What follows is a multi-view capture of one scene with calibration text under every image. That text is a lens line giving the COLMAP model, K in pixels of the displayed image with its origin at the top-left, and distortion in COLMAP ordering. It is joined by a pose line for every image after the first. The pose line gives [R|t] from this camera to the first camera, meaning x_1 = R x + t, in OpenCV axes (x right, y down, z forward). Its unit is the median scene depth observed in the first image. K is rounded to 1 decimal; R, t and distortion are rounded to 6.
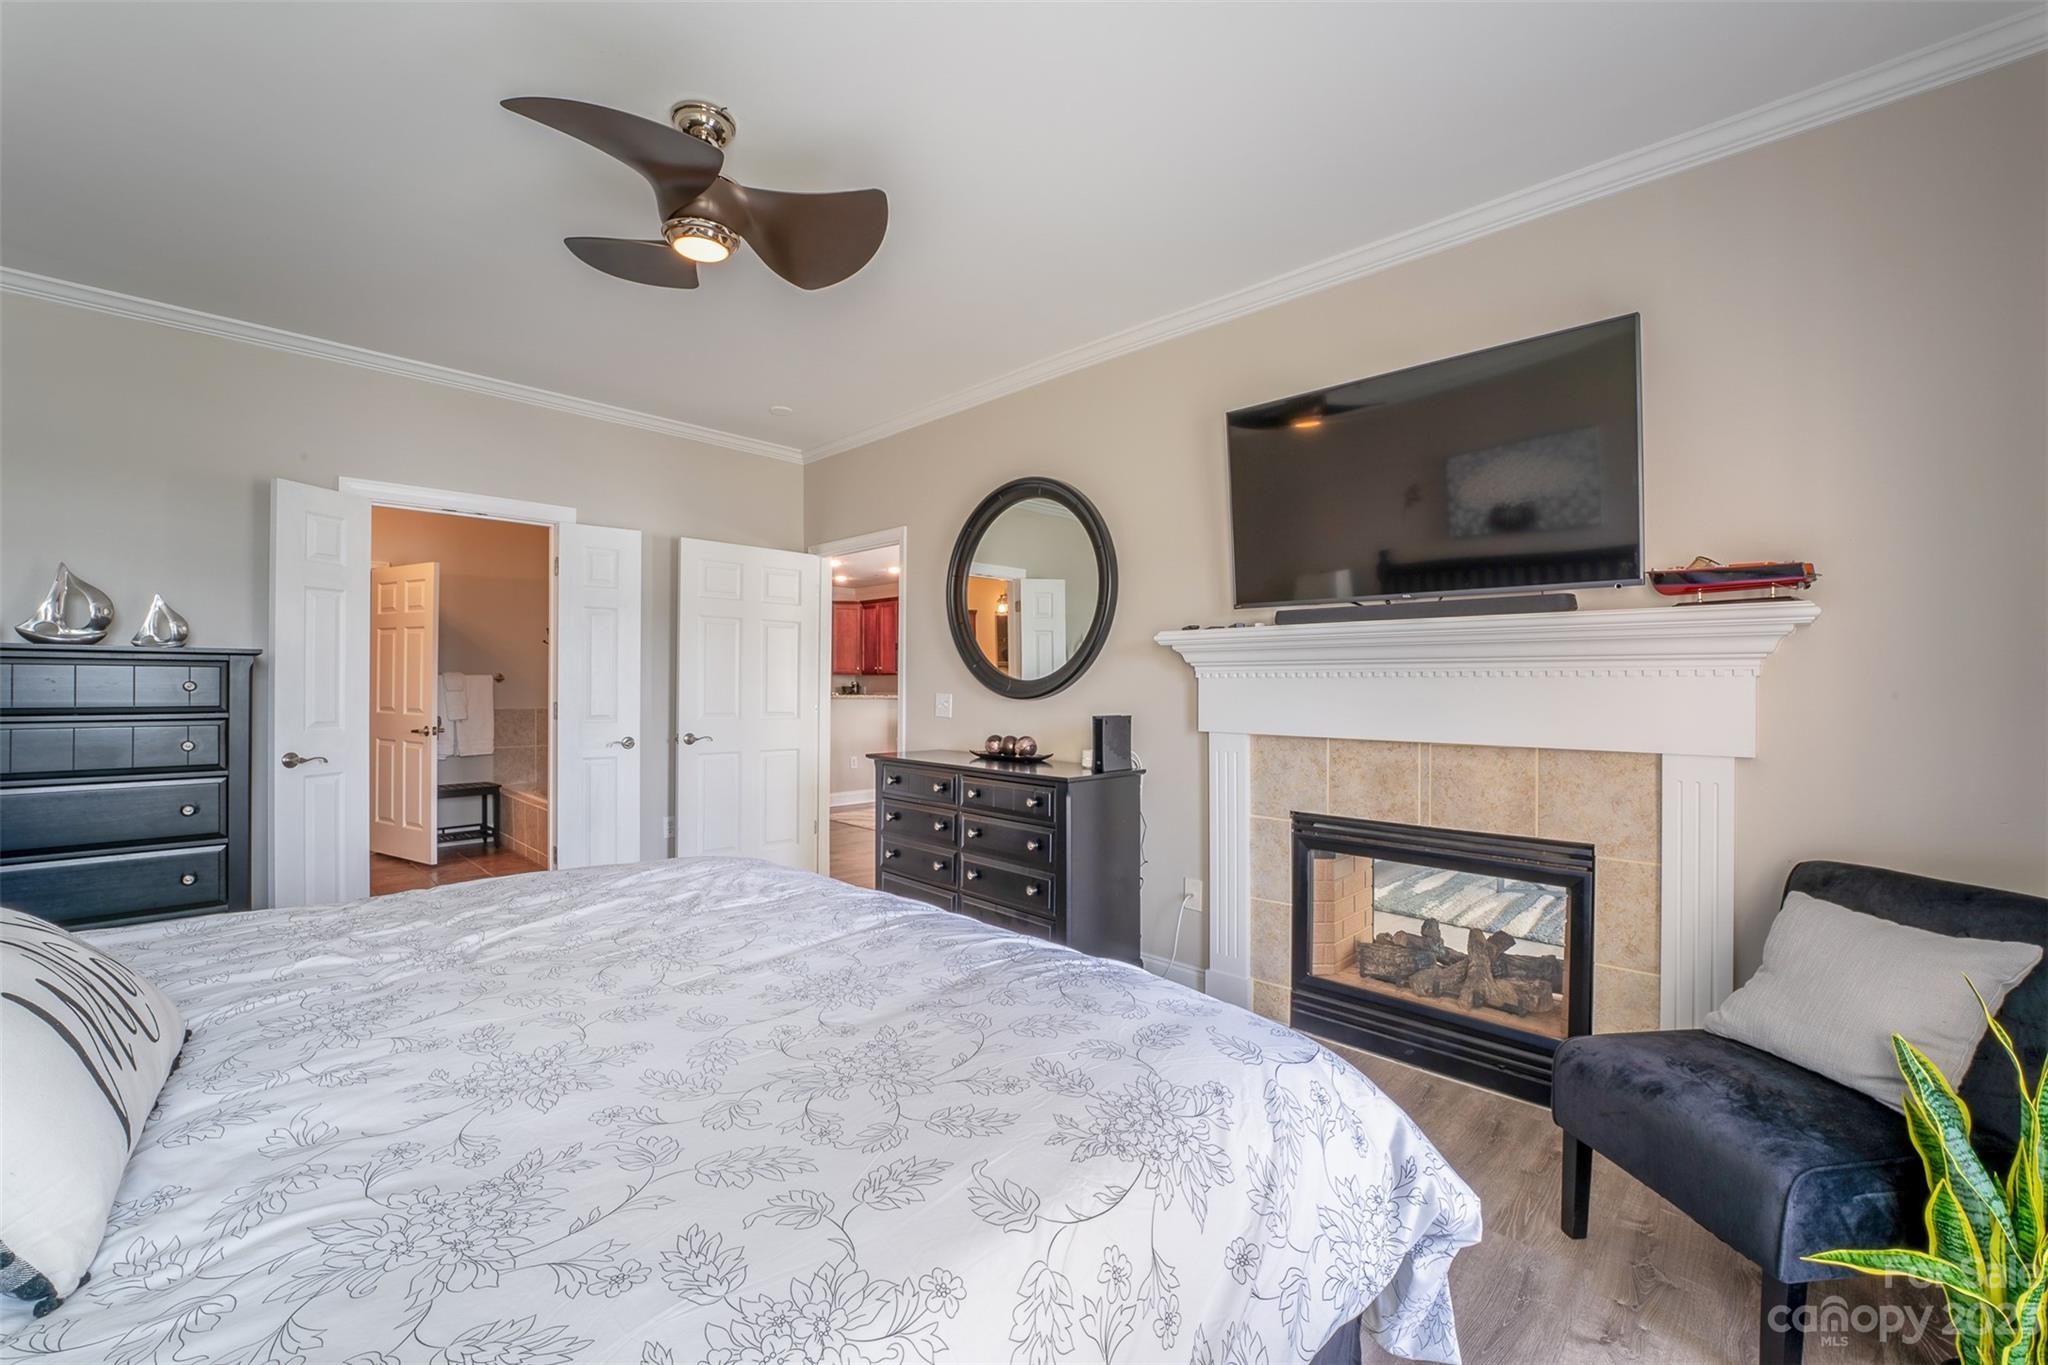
lens RADIAL K [[827.9, 0, 1018.5], [0, 827.9, 683.7], [0, 0, 1]] dist [-0.027569, 0.000083]
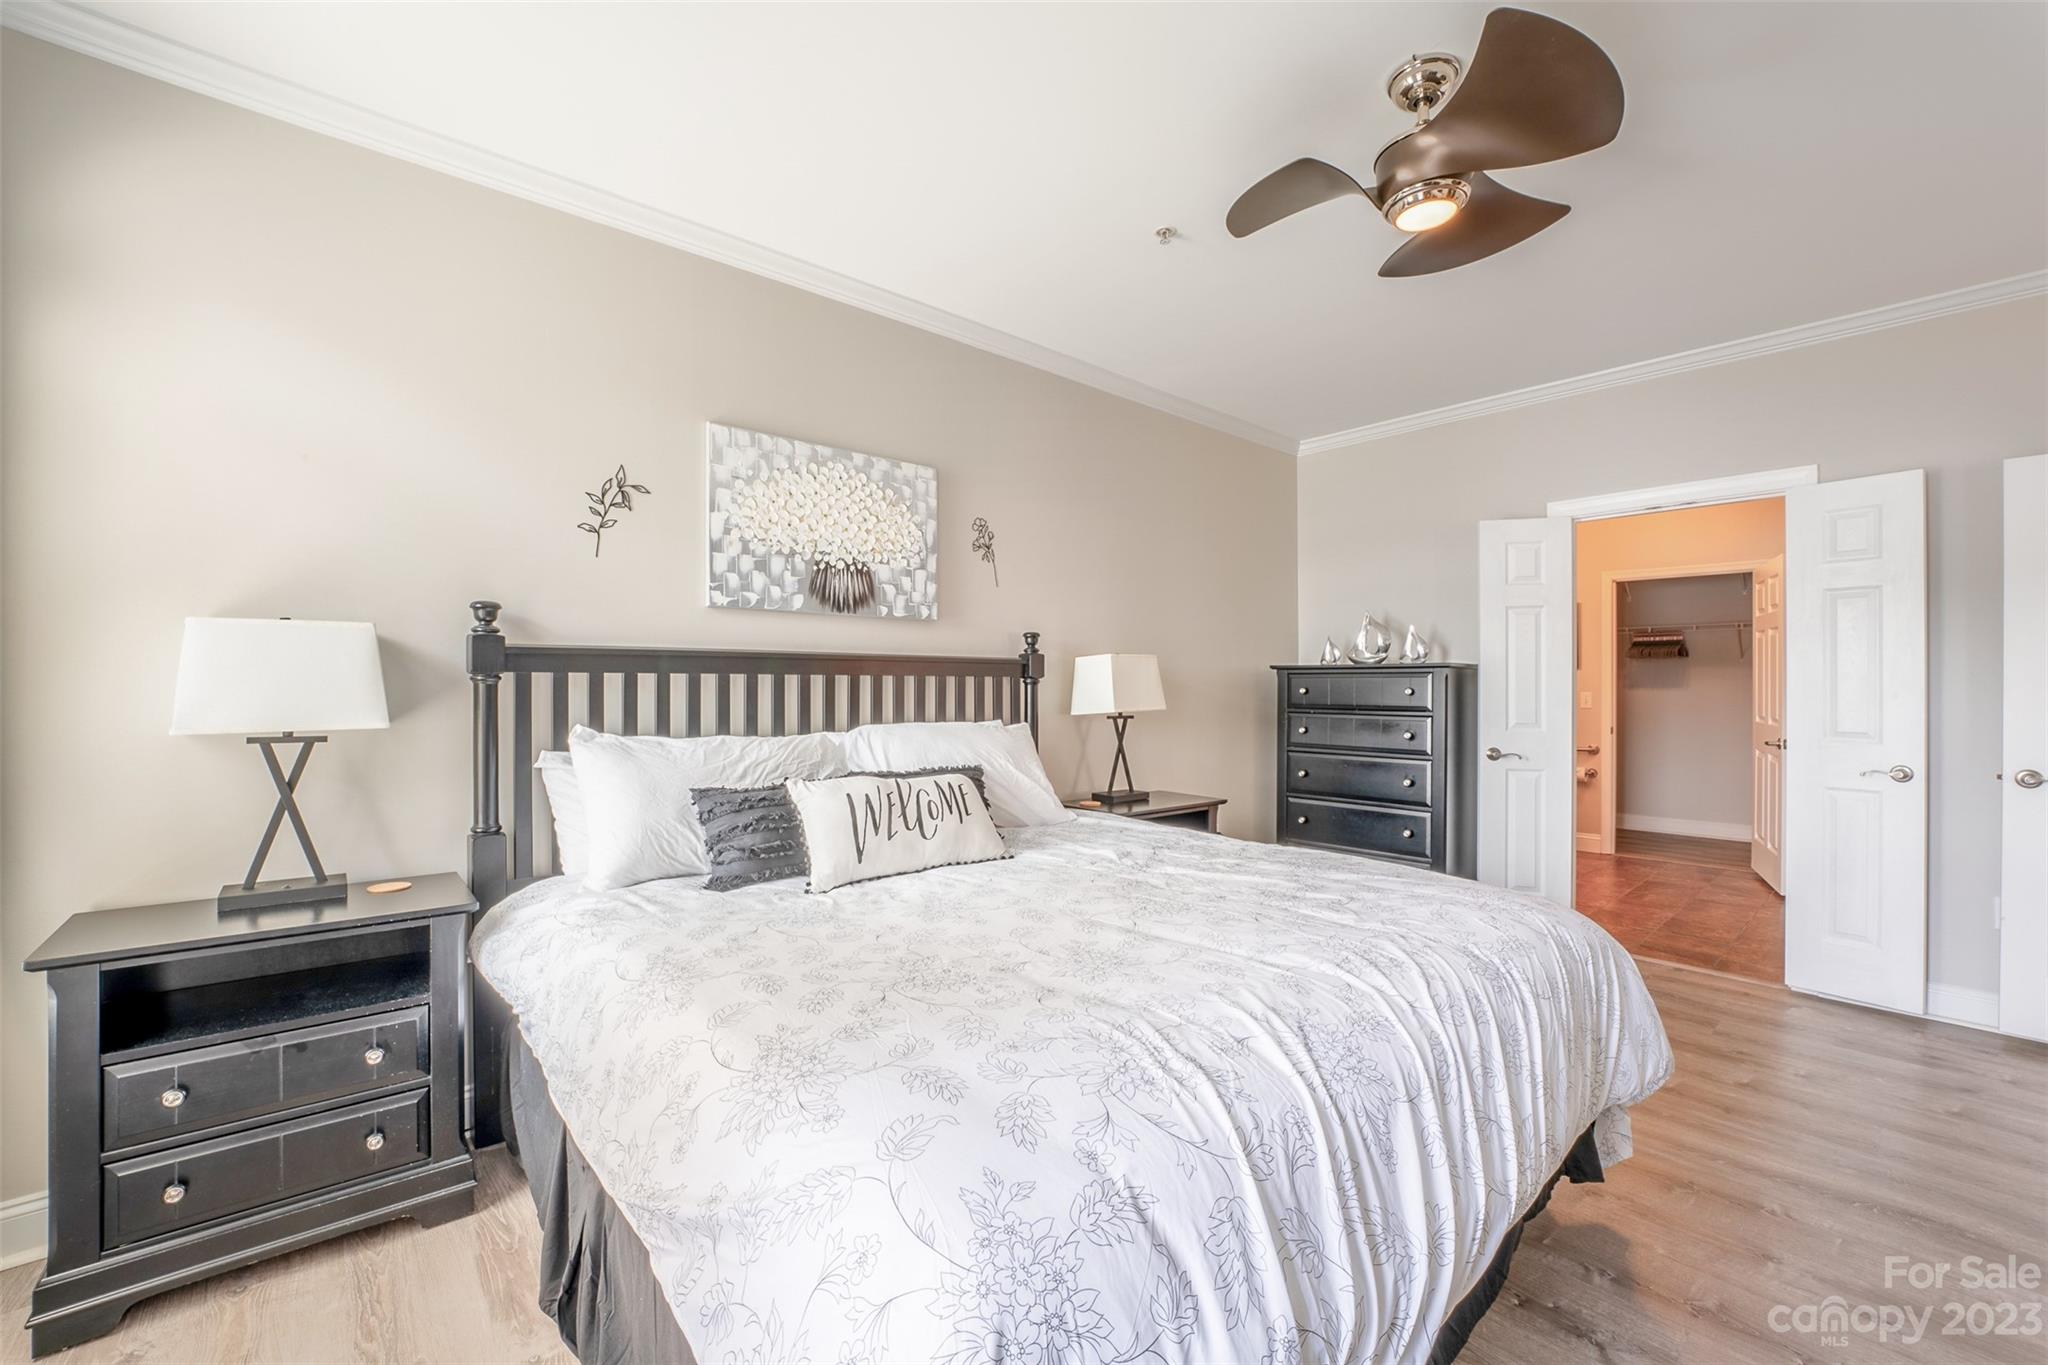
lens RADIAL K [[827.9, 0, 1018.5], [0, 827.9, 683.7], [0, 0, 1]] dist [-0.027569, 0.000083]
pose [[-0.080066, -0.008344, -0.996755, 0.867514], [-0.003065, 0.999962, -0.008124, 0.006686], [0.996785, 0.002404, -0.080088, 0.961138]]
